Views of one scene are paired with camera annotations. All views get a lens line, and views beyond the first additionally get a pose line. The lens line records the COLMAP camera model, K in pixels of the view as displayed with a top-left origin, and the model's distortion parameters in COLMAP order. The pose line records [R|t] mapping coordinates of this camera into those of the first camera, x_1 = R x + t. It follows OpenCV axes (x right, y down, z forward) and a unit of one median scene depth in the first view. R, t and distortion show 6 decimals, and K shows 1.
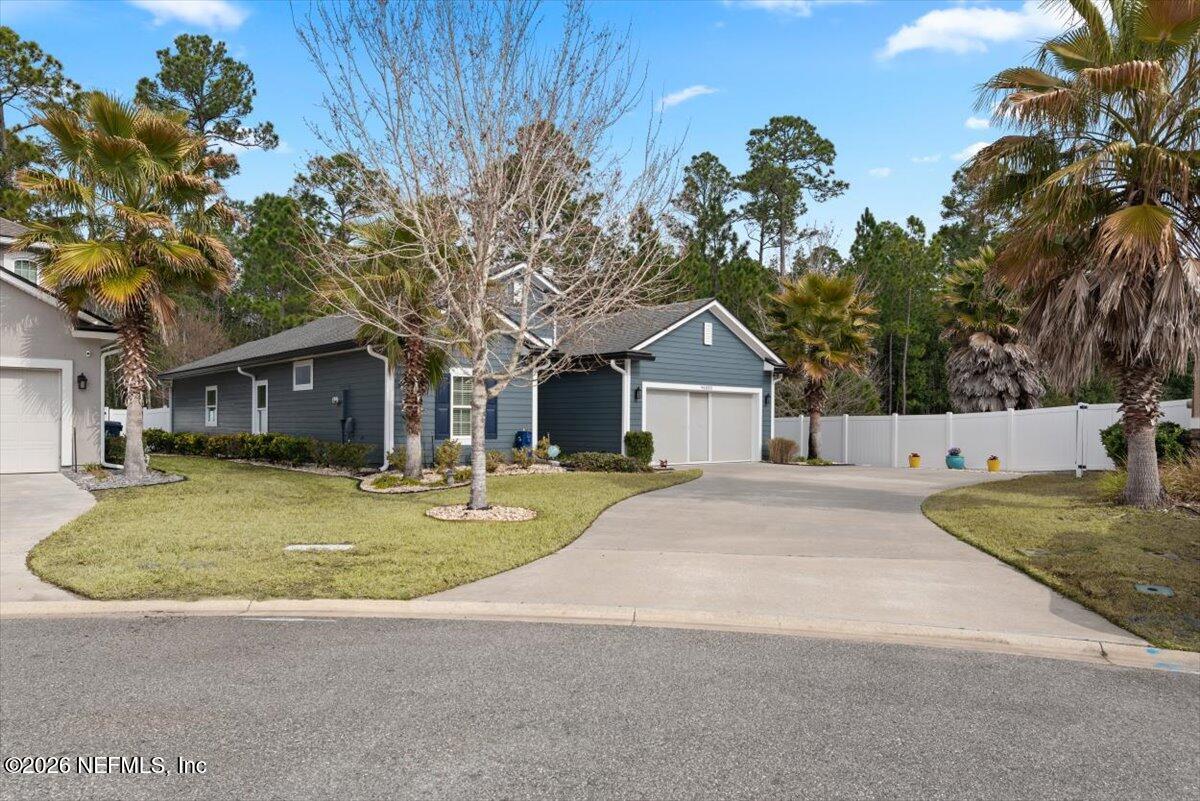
lens RADIAL K [[802.9, 0, 597.0], [0, 802.9, 438.8], [0, 0, 1]] dist [0.002063, -0.000808]
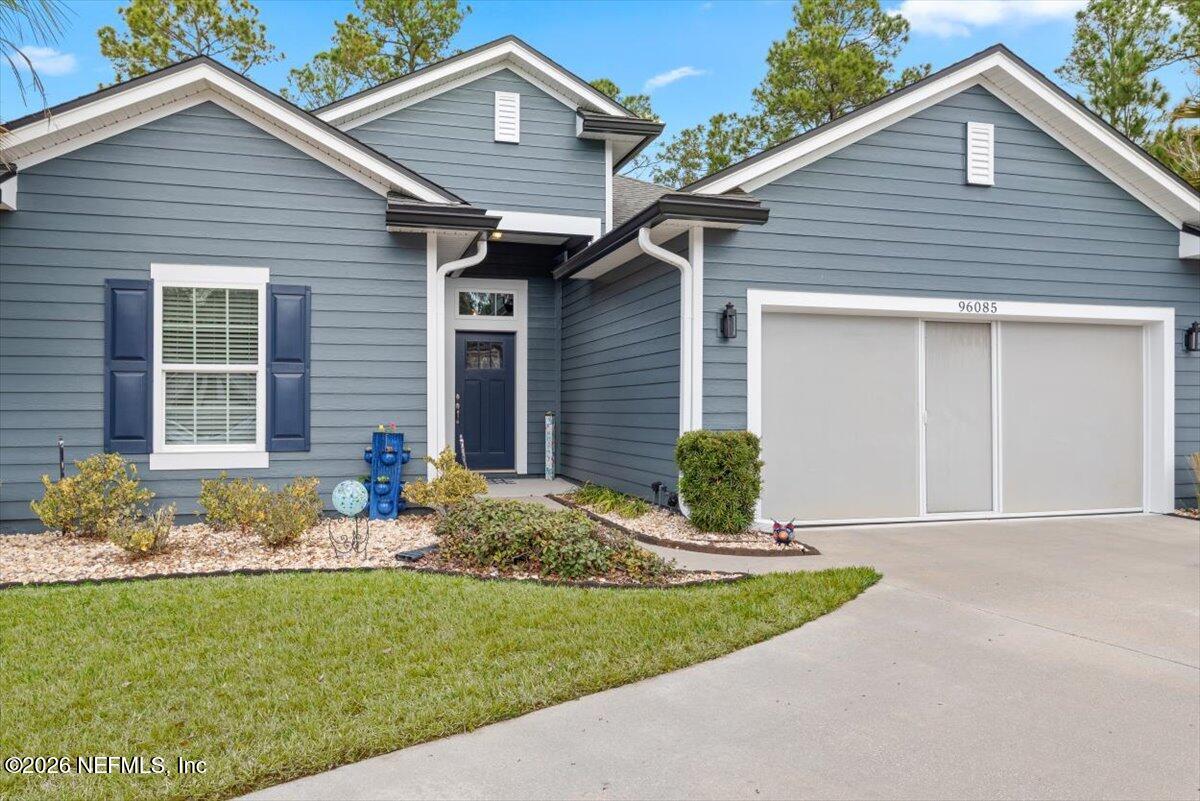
lens RADIAL K [[870.0, 0, 600.0], [0, 870.0, 408.1], [0, 0, 1]] dist [-0.003448, 0.005997]
pose [[0.907723, -0.007456, -0.419503, 0.130306], [-0.002154, 0.999746, -0.022430, -0.008833], [0.419563, 0.021264, 0.907477, 0.521427]]
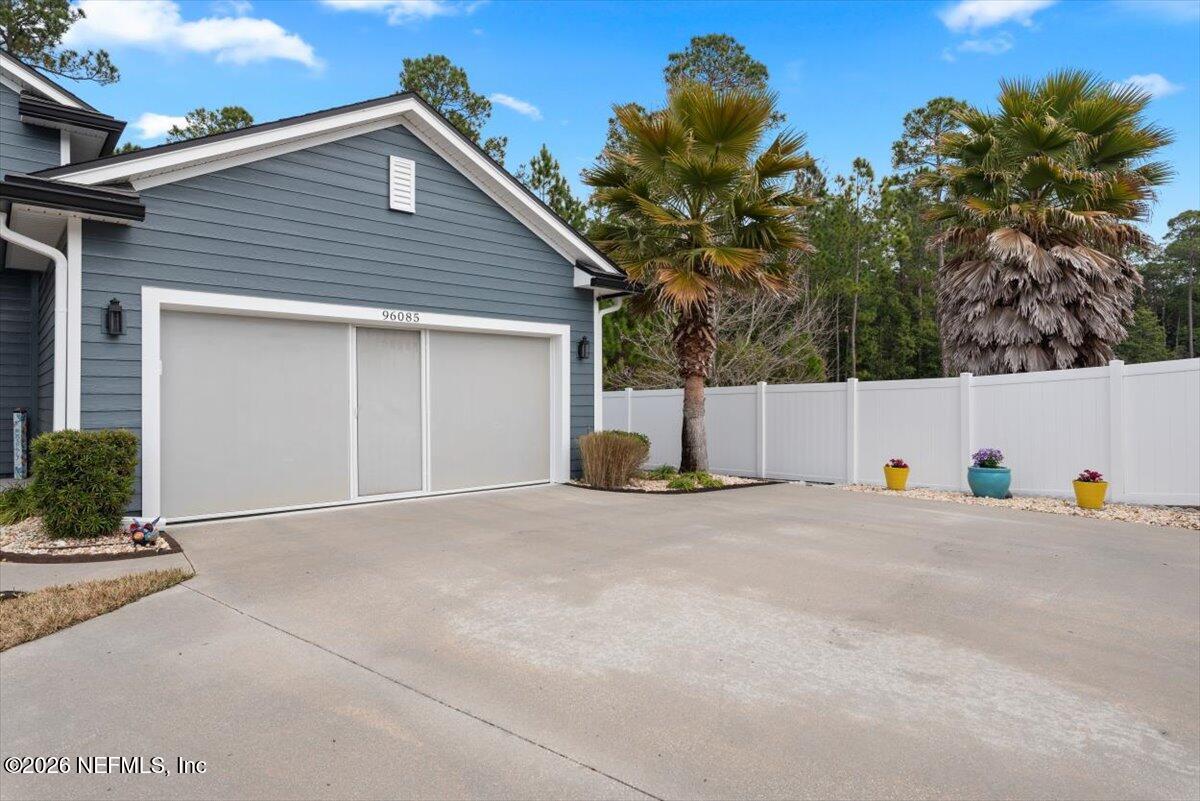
lens RADIAL K [[678.5, 0, 598.6], [0, 678.5, 401.4], [0, 0, 1]] dist [-0.001804, 0.001675]
pose [[0.999851, -0.012173, 0.012206, 0.208078], [0.012376, 0.999785, -0.016642, -0.011497], [-0.012000, 0.016791, 0.999787, 0.582947]]
